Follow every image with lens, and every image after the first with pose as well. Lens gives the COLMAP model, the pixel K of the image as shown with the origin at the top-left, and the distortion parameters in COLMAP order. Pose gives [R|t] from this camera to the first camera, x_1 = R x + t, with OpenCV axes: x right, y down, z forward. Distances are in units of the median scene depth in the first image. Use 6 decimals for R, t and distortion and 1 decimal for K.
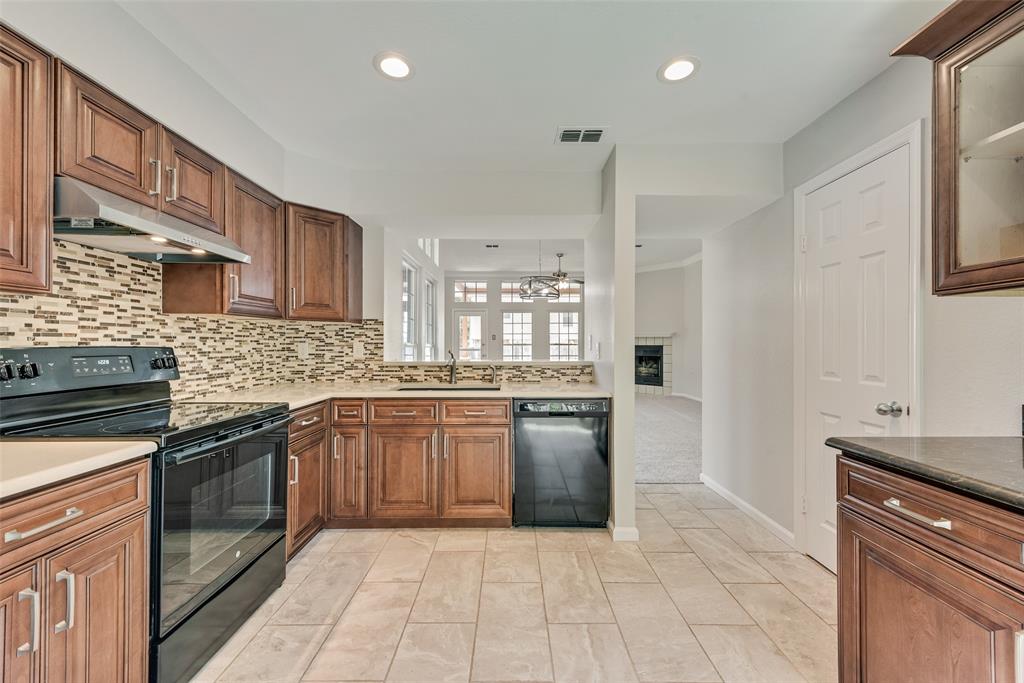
lens RADIAL K [[405.9, 0, 511.3], [0, 405.9, 345.0], [0, 0, 1]] dist [0.017630, -0.006287]
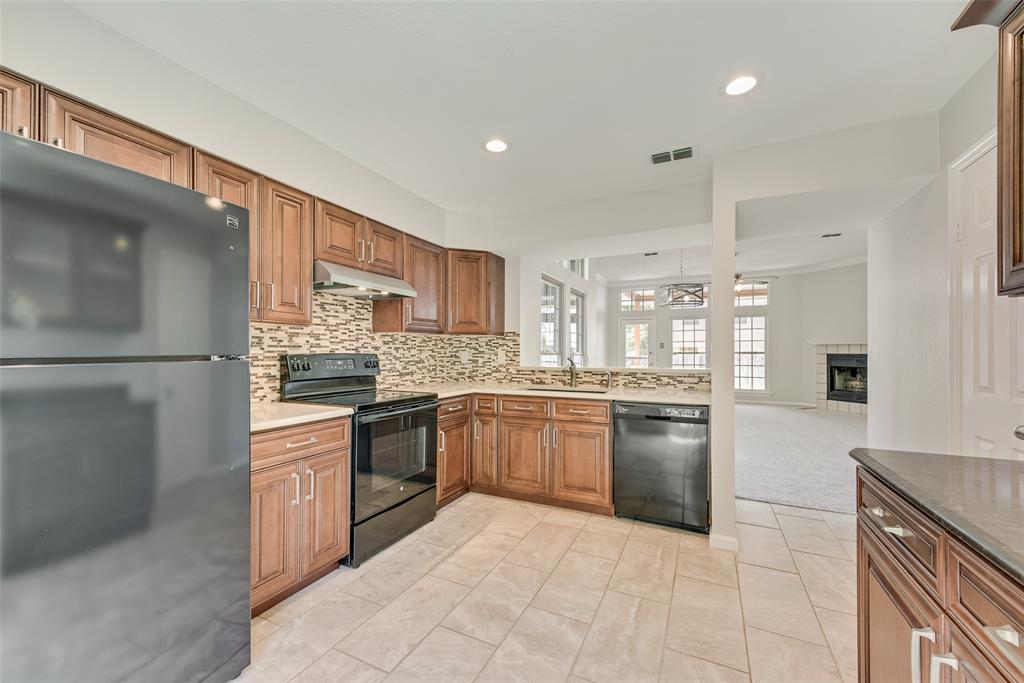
lens RADIAL K [[402.3, 0, 511.7], [0, 402.3, 351.6], [0, 0, 1]] dist [0.016958, -0.006280]
pose [[0.897747, -0.000318, -0.440512, 0.267413], [-0.001431, 0.999992, -0.003639, 0.000715], [0.440510, 0.003897, 0.897739, -0.129696]]
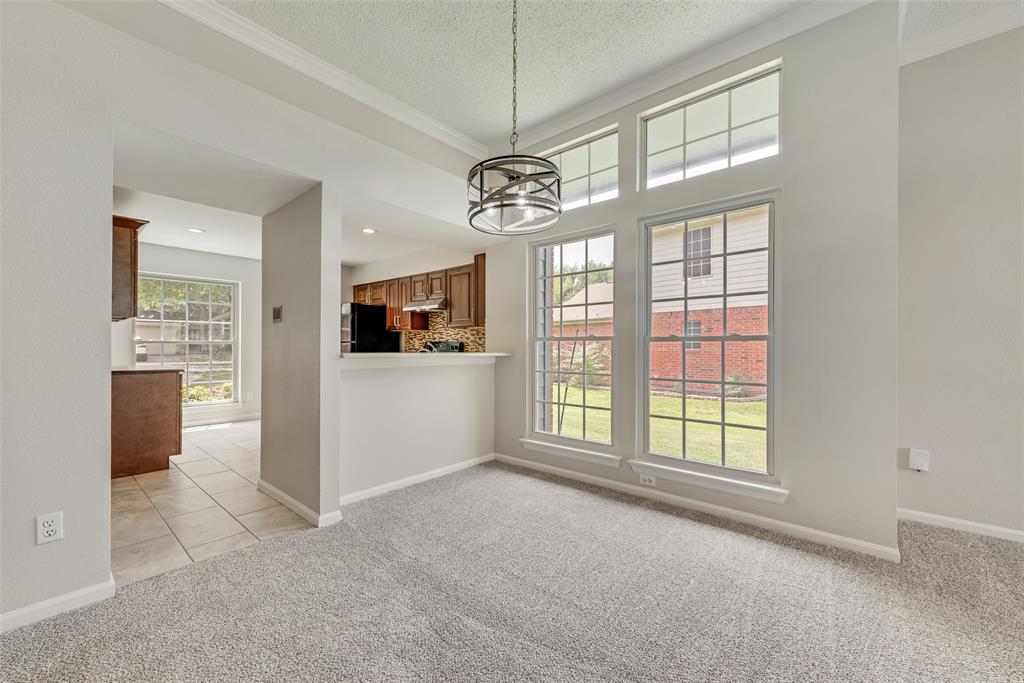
lens RADIAL K [[405.9, 0, 511.3], [0, 405.9, 345.0], [0, 0, 1]] dist [0.017630, -0.006287]
pose [[-0.659243, -0.009693, -0.751868, 0.808606], [-0.006719, 0.999953, -0.007001, 0.037198], [0.751900, 0.000436, -0.659277, 2.598656]]
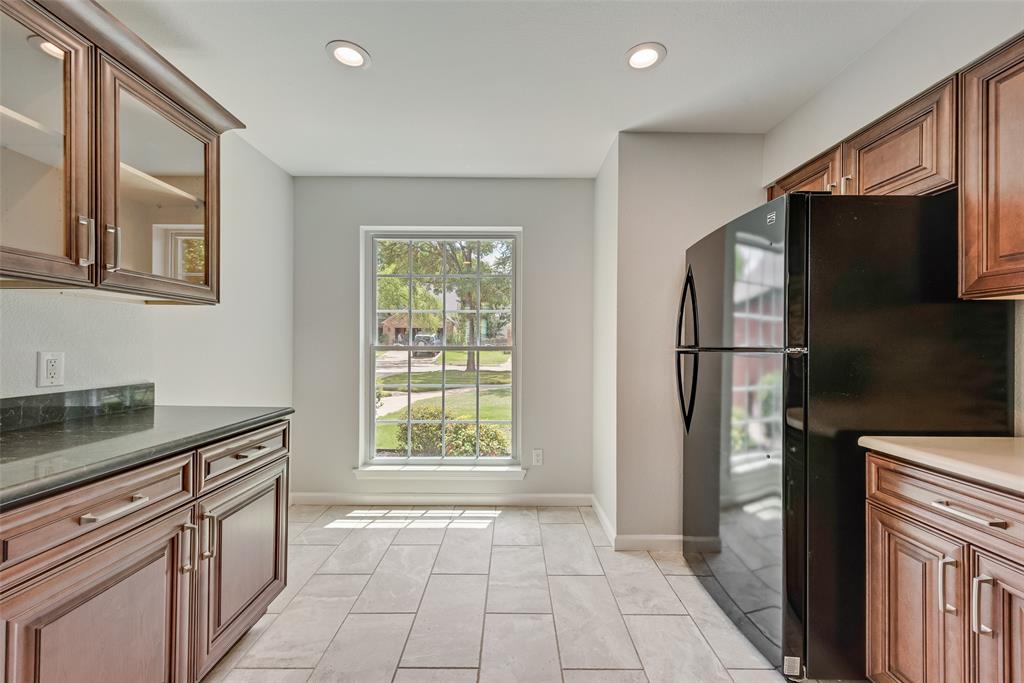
lens RADIAL K [[400.2, 0, 511.1], [0, 400.2, 345.9], [0, 0, 1]] dist [0.016270, -0.005151]
pose [[-0.999965, -0.008400, 0.000255, 0.020899], [-0.008400, 0.999962, 0.002374, 0.003761], [-0.000275, 0.002372, -0.999997, 0.869018]]
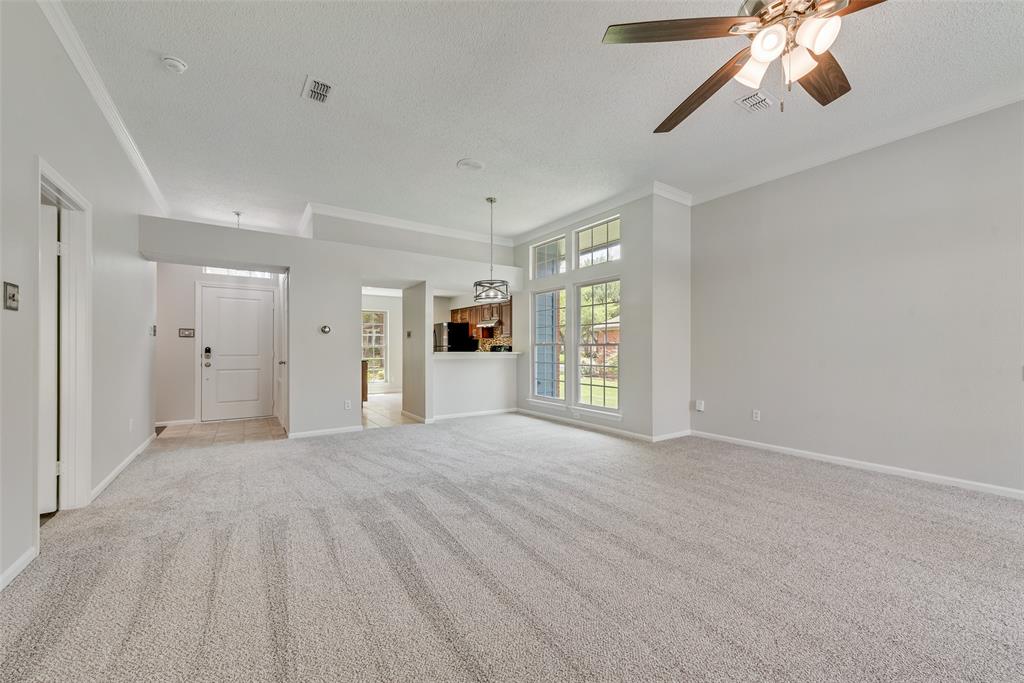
lens RADIAL K [[405.9, 0, 511.3], [0, 405.9, 345.0], [0, 0, 1]] dist [0.017630, -0.006287]
pose [[-0.834100, -0.007291, -0.551564, 1.298007], [-0.002961, 0.999957, -0.008739, 0.030686], [0.551605, -0.005656, -0.834086, 3.959428]]
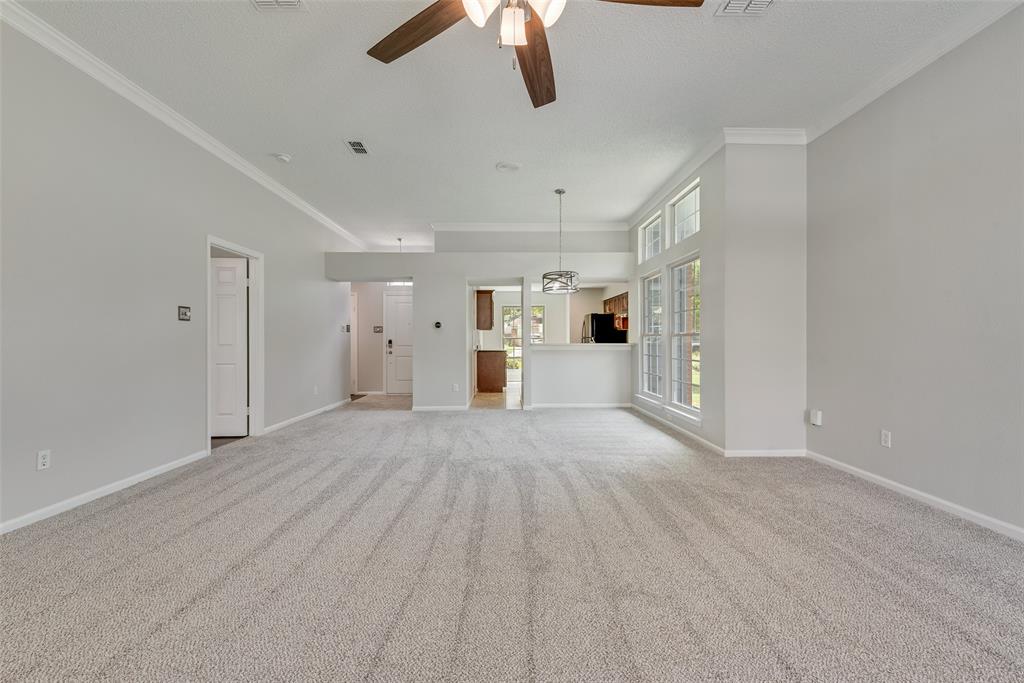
lens RADIAL K [[405.1, 0, 508.4], [0, 405.1, 338.3], [0, 0, 1]] dist [0.015440, -0.006072]
pose [[-0.999977, 0.000944, -0.006674, 0.453913], [0.000970, 0.999992, -0.003830, 0.030063], [0.006670, -0.003836, -0.999970, 4.270695]]
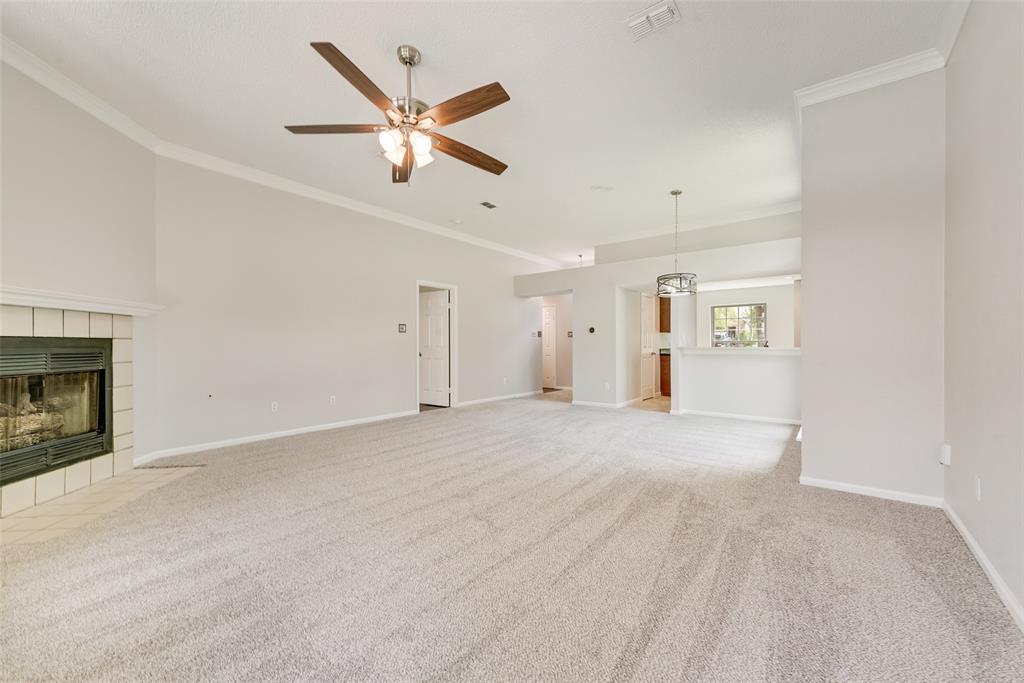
lens RADIAL K [[400.2, 0, 511.1], [0, 400.2, 345.9], [0, 0, 1]] dist [0.016270, -0.005151]
pose [[-0.783016, -0.001888, 0.621999, -0.507995], [0.003127, 0.999971, 0.006972, 0.026322], [-0.621994, 0.007405, -0.782987, 4.303371]]
